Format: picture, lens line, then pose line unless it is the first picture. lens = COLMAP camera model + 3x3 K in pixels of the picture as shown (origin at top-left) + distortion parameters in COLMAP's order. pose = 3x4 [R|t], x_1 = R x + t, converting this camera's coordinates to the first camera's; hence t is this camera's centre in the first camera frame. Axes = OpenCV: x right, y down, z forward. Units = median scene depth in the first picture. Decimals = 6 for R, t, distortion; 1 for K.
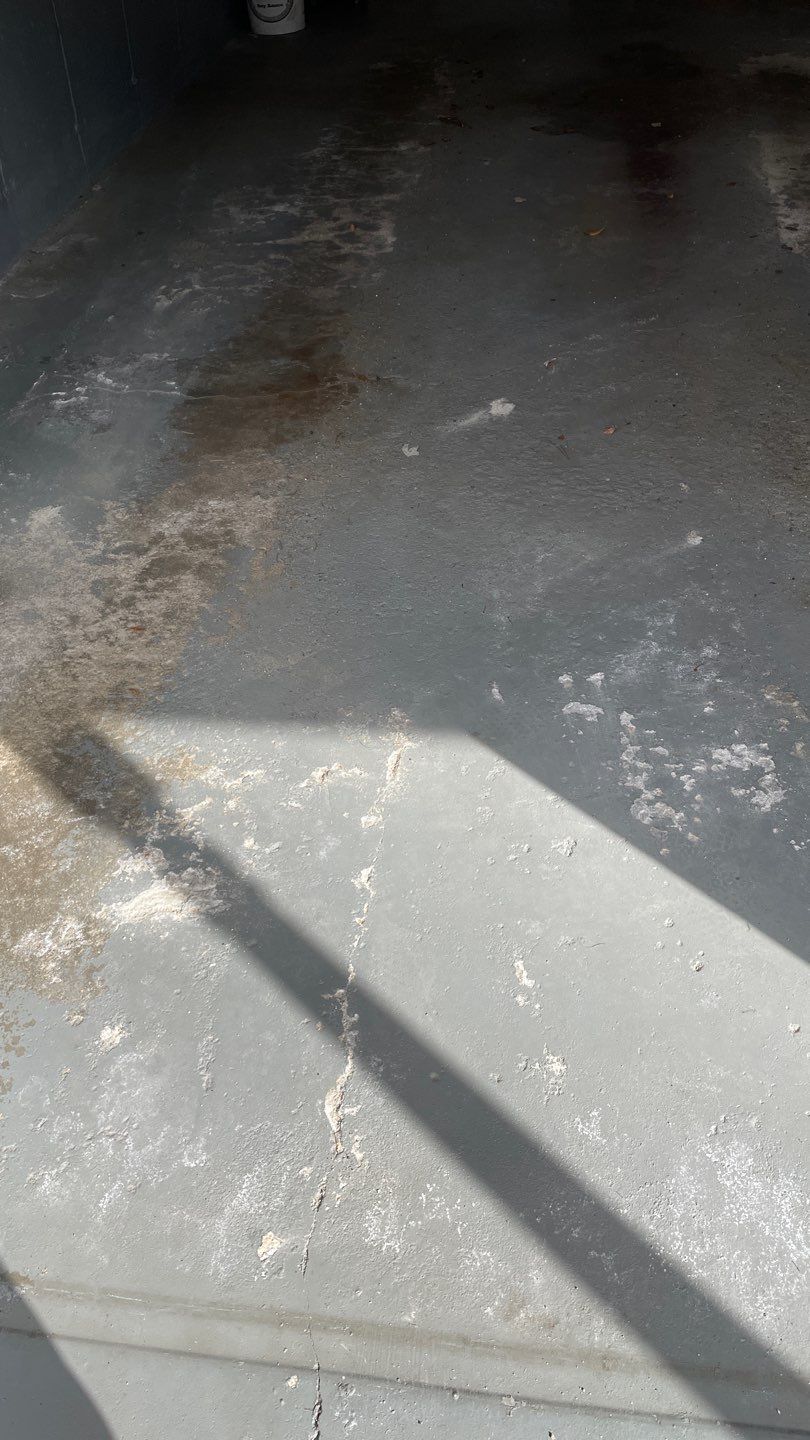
lens RADIAL K [[1103.8, 0, 395.3], [0, 1103.8, 740.9], [0, 0, 1]] dist [0.091937, -0.121229]
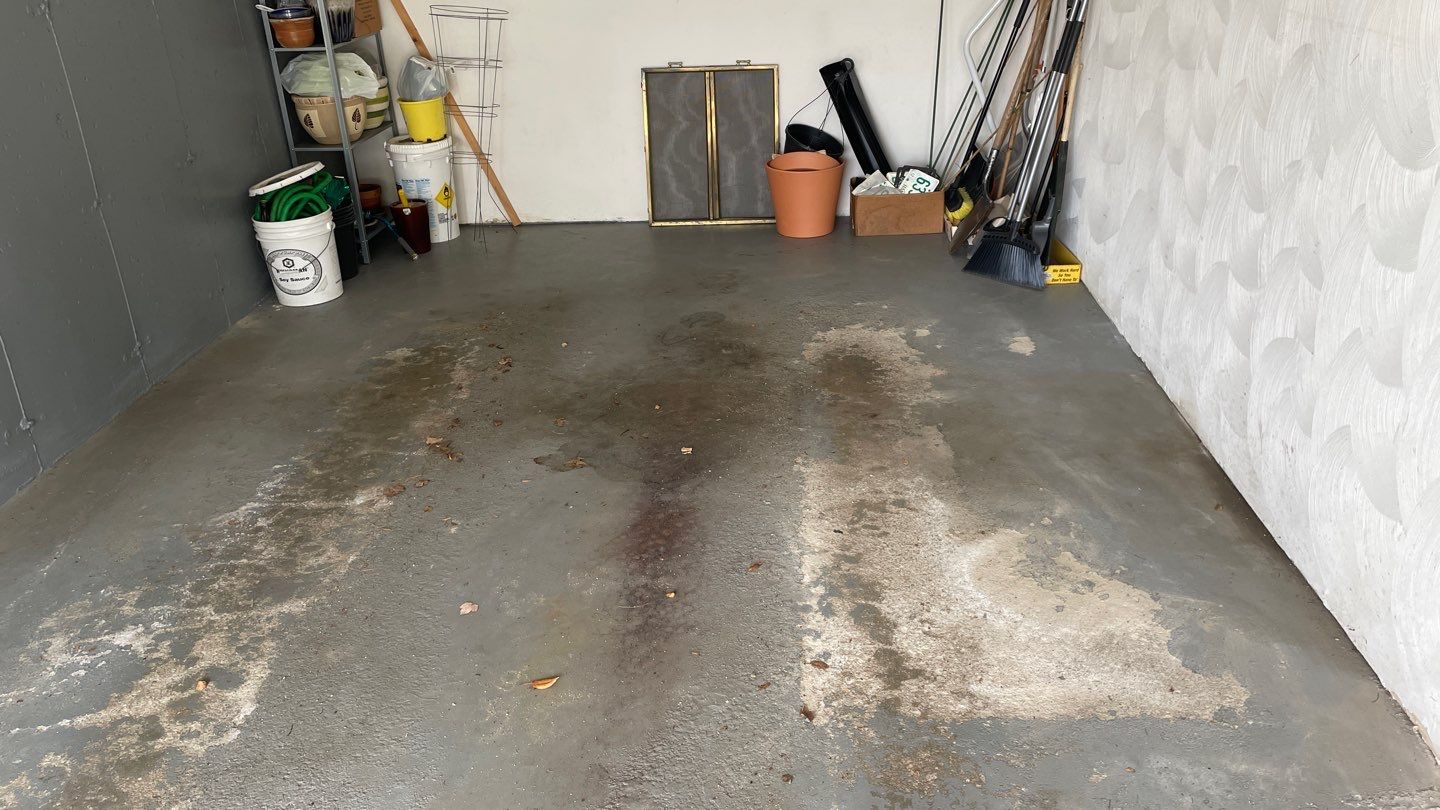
lens RADIAL K [[1103.8, 0, 729.3], [0, 1103.8, 400.0], [0, 0, 1]] dist [0.091937, -0.121229]
pose [[0.995735, -0.043659, 0.081274, 0.324149], [0.068597, 0.939444, -0.335767, -0.504014], [-0.061694, 0.339910, 0.938432, 0.369819]]
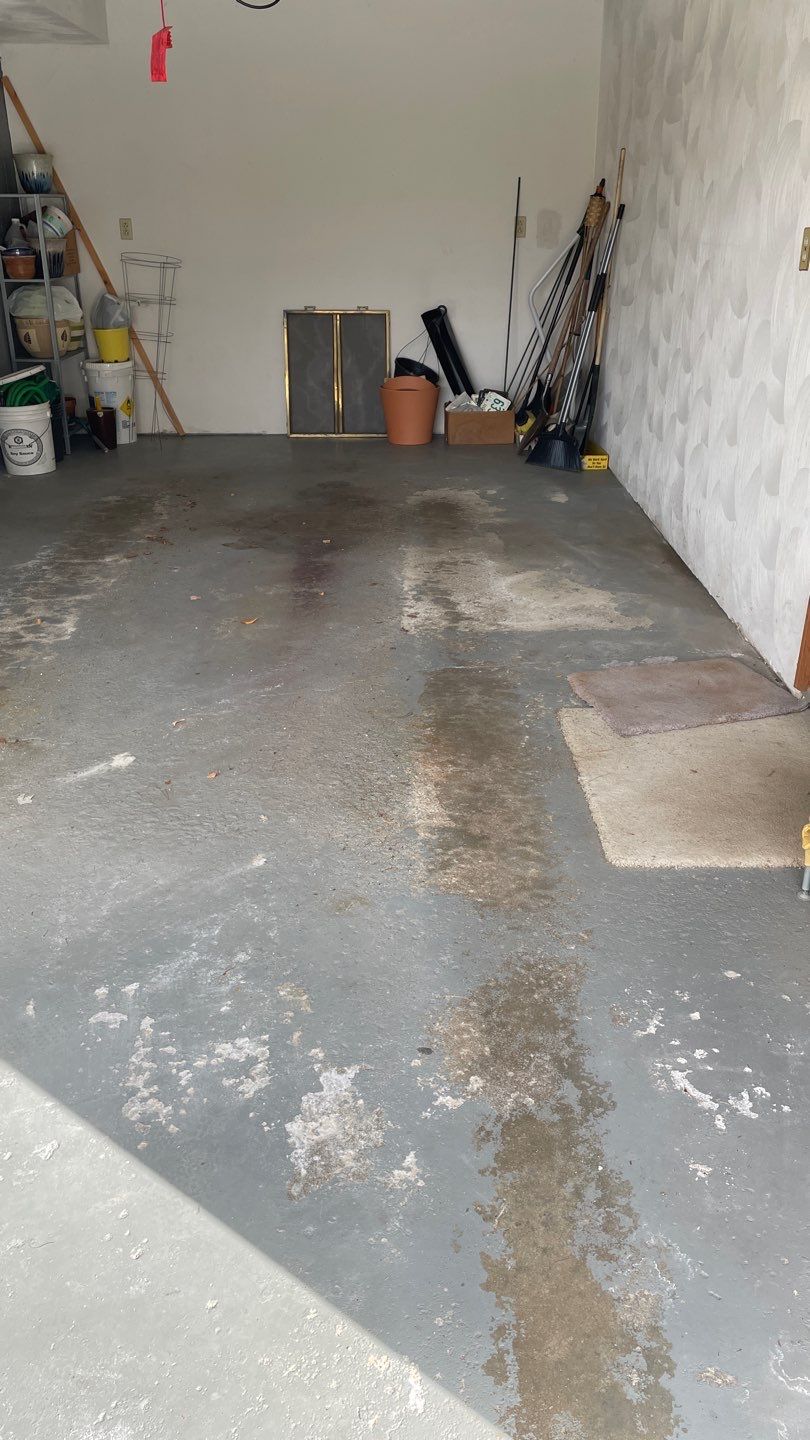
lens RADIAL K [[1103.8, 0, 406.5], [0, 1103.8, 720.2], [0, 0, 1]] dist [0.091937, -0.121229]
pose [[0.988948, -0.034372, 0.144225, 0.225604], [0.080928, 0.940207, -0.330850, 0.059168], [-0.124230, 0.338865, 0.932597, -0.100417]]
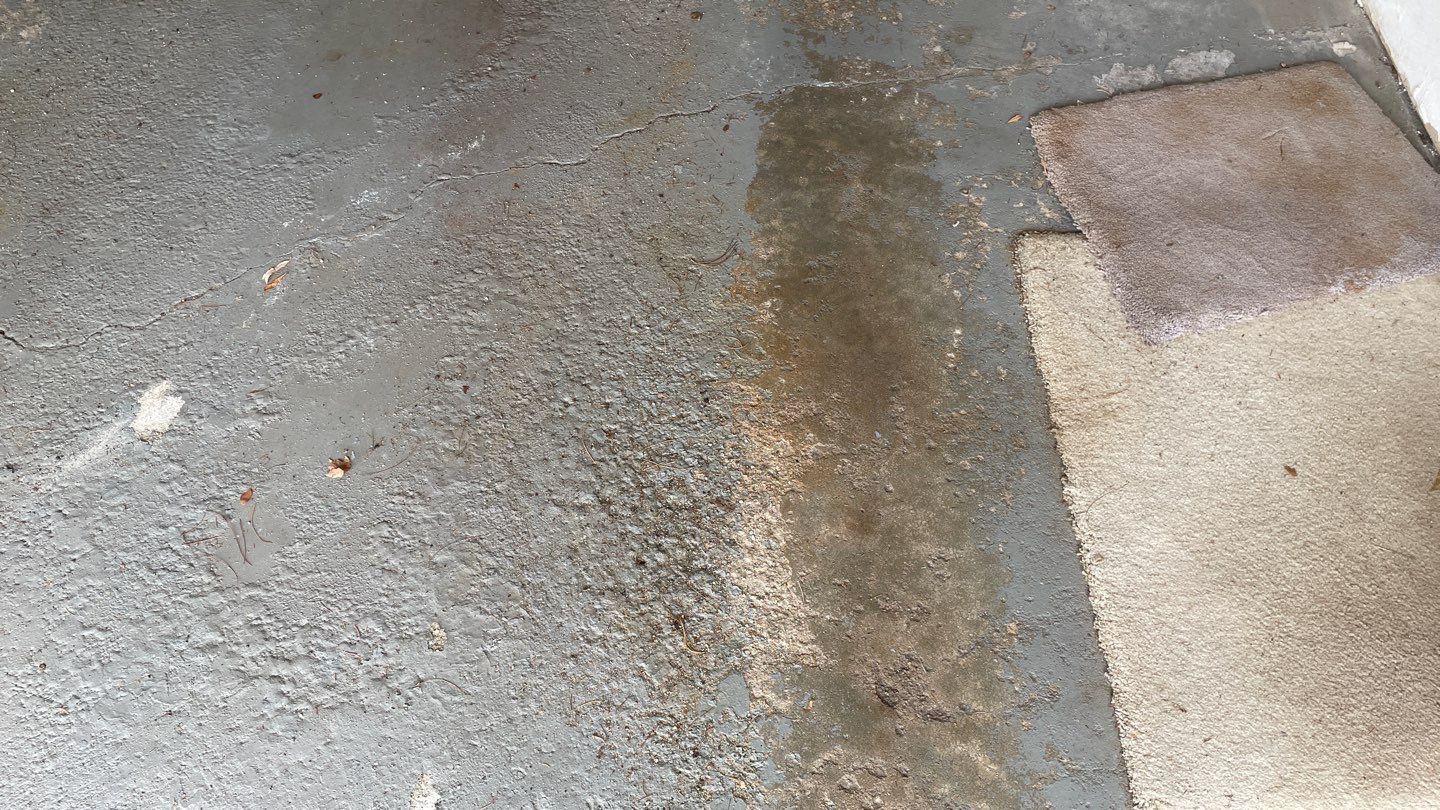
lens RADIAL K [[1103.8, 0, 729.3], [0, 1103.8, 416.1], [0, 0, 1]] dist [0.091937, -0.121229]
pose [[0.986510, -0.096927, 0.131920, 0.314684], [0.065028, 0.971586, 0.227579, -0.418980], [-0.150231, -0.215931, 0.964782, 0.421964]]
